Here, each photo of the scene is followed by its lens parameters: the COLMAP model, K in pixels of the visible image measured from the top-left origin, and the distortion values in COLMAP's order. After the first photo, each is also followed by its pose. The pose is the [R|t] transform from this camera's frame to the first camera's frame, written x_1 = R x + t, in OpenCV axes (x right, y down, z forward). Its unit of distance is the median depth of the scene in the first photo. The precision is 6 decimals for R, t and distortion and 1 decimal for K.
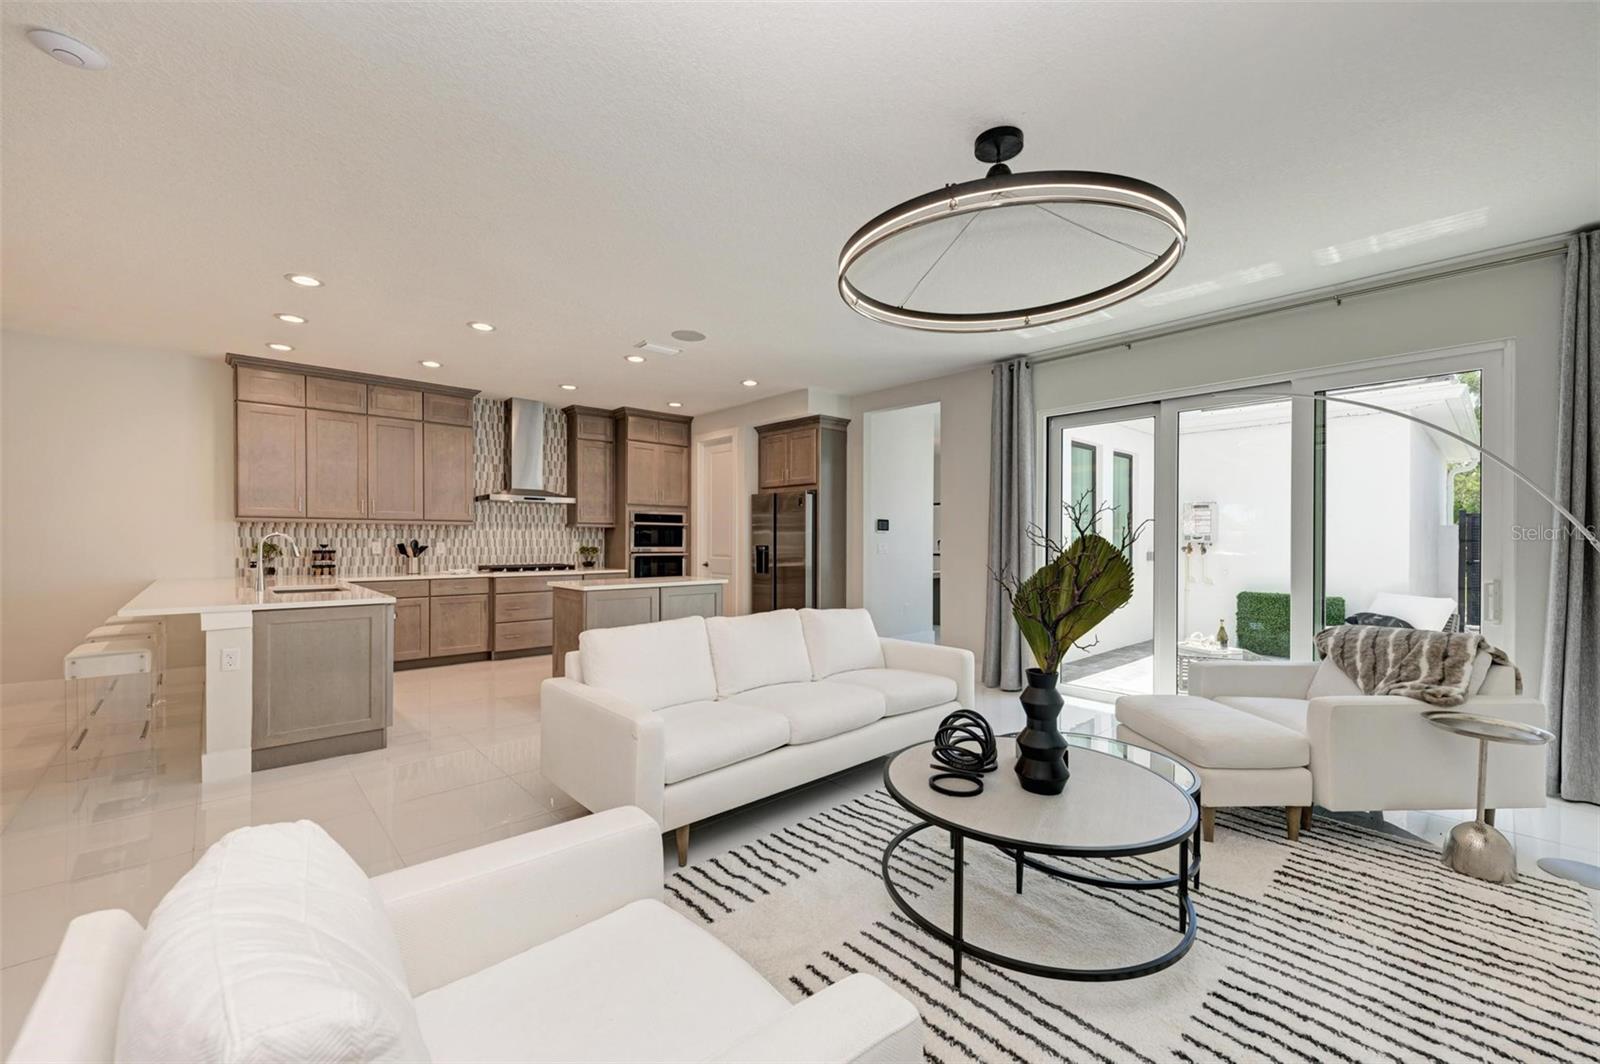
lens RADIAL K [[631.5, 0, 803.7], [0, 631.5, 541.0], [0, 0, 1]] dist [0.012152, -0.004449]
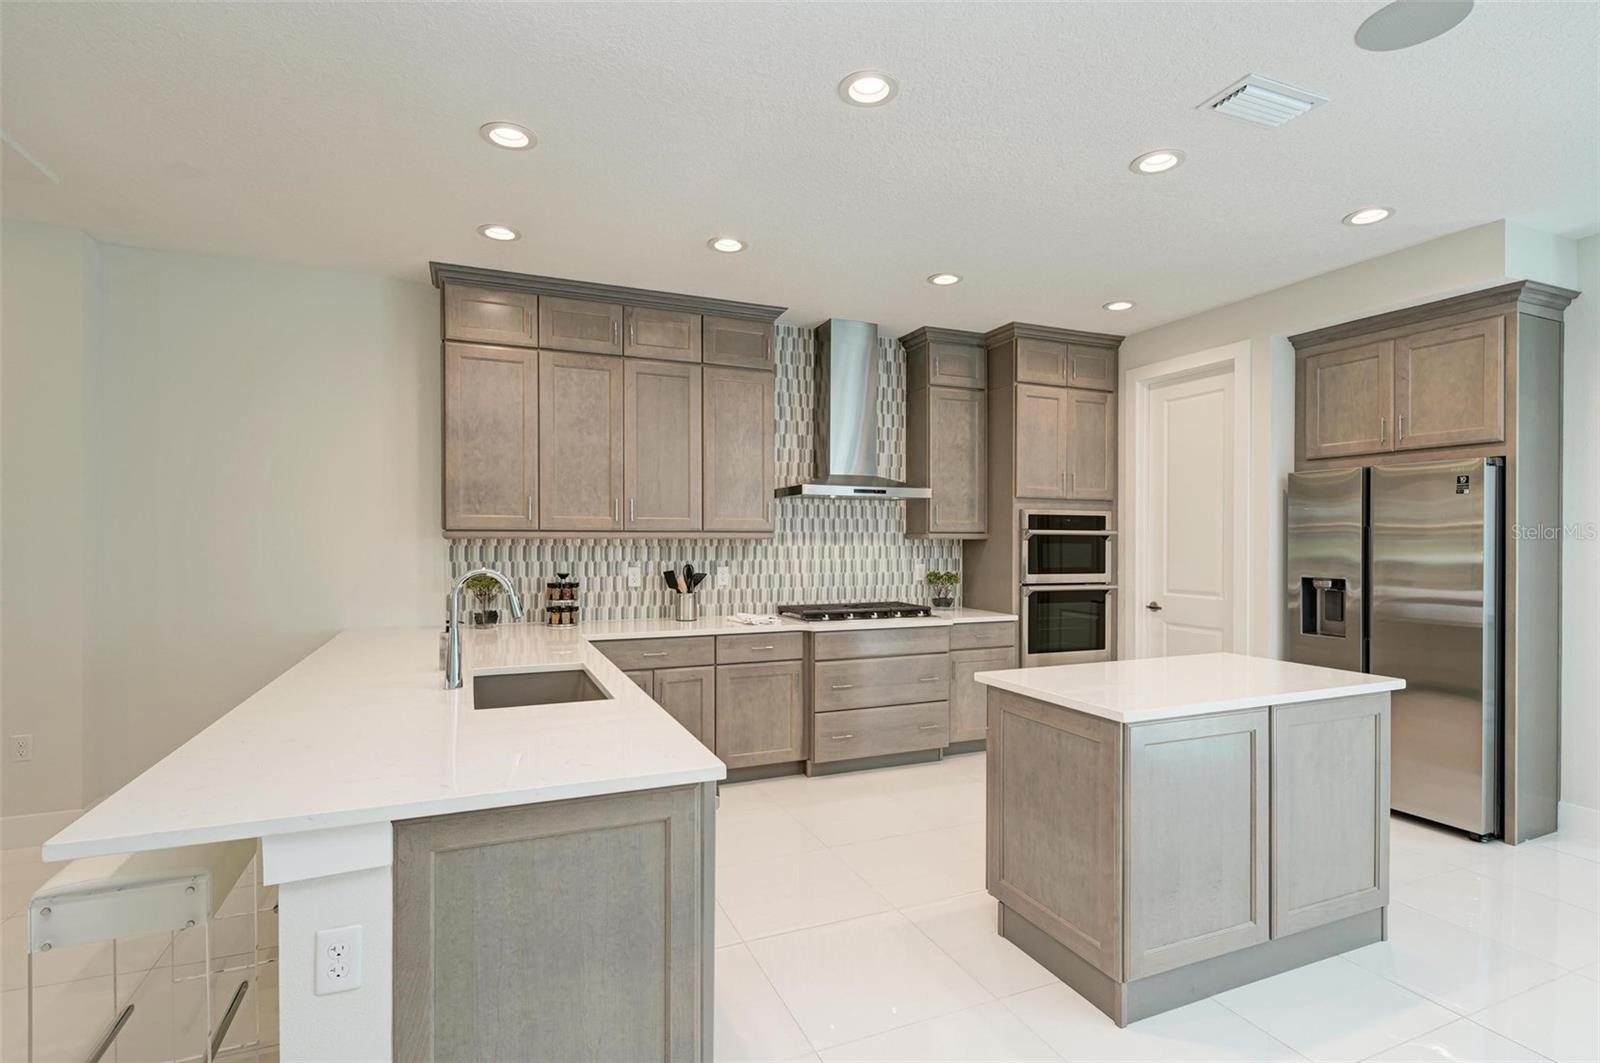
lens RADIAL K [[770.3, 0, 802.4], [0, 770.3, 541.6], [0, 0, 1]] dist [0.013488, -0.004100]
pose [[0.940638, 0.000539, -0.339410, -0.242378], [-0.000537, 1.000000, 0.000099, -0.021245], [0.339410, 0.000089, 0.940639, 0.320919]]
